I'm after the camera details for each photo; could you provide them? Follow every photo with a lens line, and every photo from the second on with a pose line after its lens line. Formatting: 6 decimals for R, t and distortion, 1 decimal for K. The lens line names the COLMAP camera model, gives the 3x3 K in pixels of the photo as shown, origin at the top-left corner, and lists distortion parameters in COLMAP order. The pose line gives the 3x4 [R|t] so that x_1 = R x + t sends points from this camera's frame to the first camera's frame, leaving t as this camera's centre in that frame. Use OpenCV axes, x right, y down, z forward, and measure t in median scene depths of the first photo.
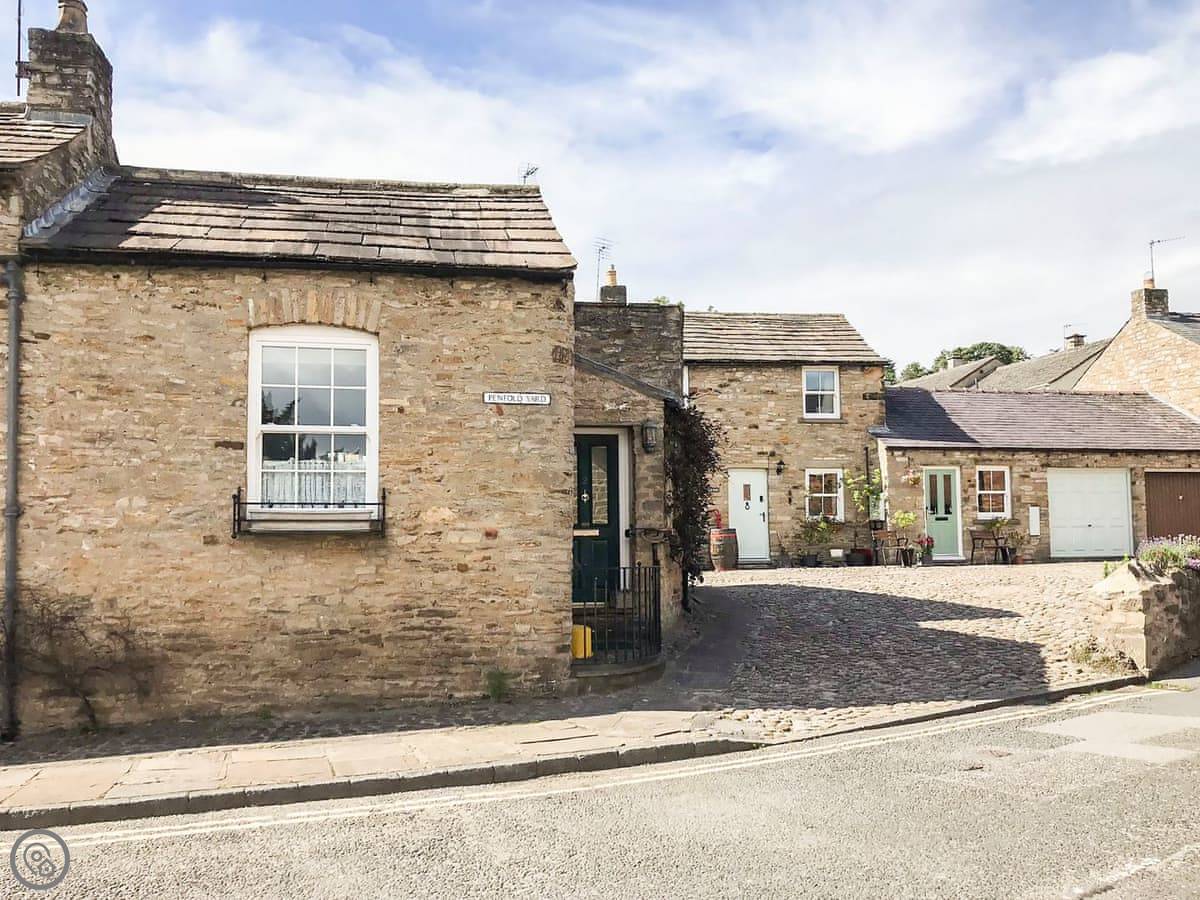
lens RADIAL K [[1025.7, 0, 577.8], [0, 1025.7, 481.9], [0, 0, 1]] dist [0.107773, -0.162901]
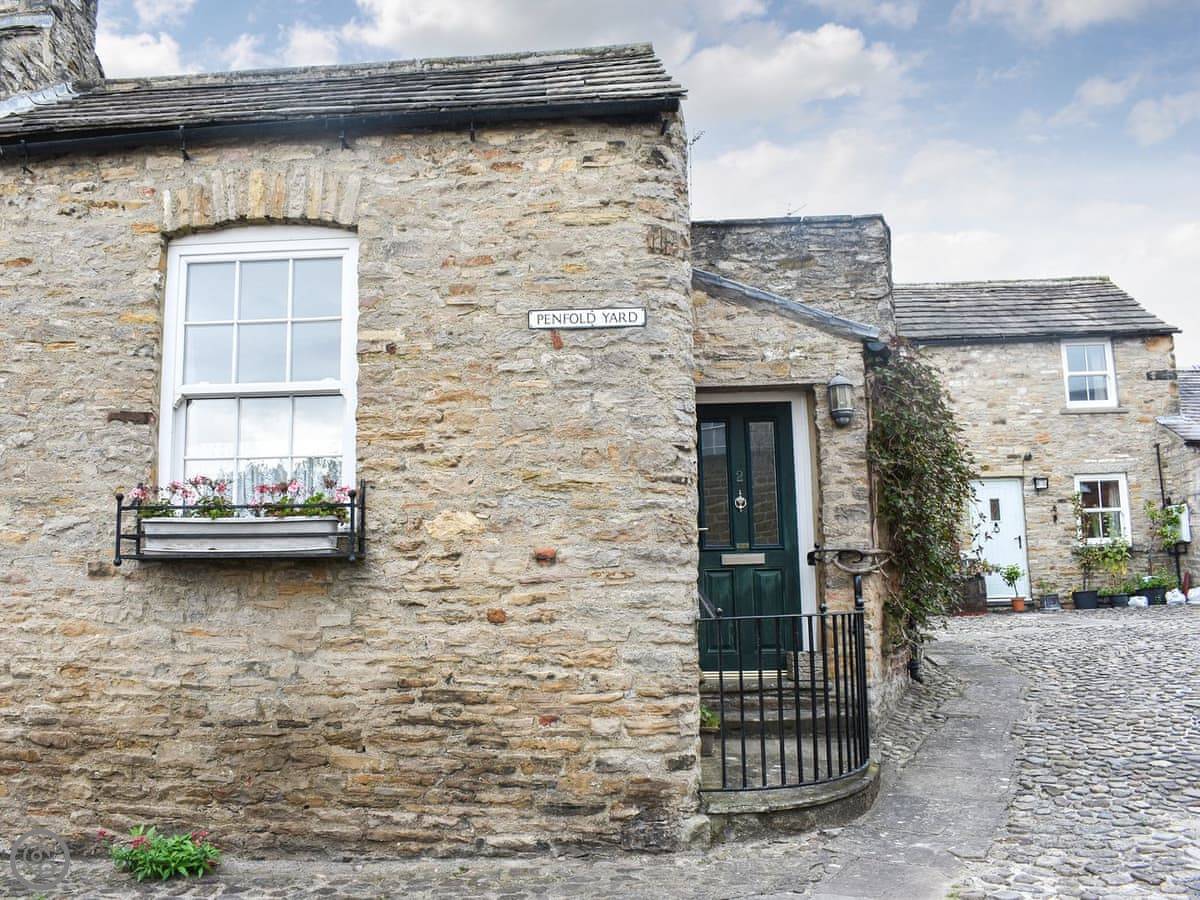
lens RADIAL K [[1093.2, 0, 519.3], [0, 1093.2, 447.5], [0, 0, 1]] dist [-0.088859, 0.000152]
pose [[0.969818, -0.040056, -0.240518, 0.048615], [0.023503, 0.997178, -0.071300, 0.033708], [0.242695, 0.063495, 0.968022, 0.413138]]
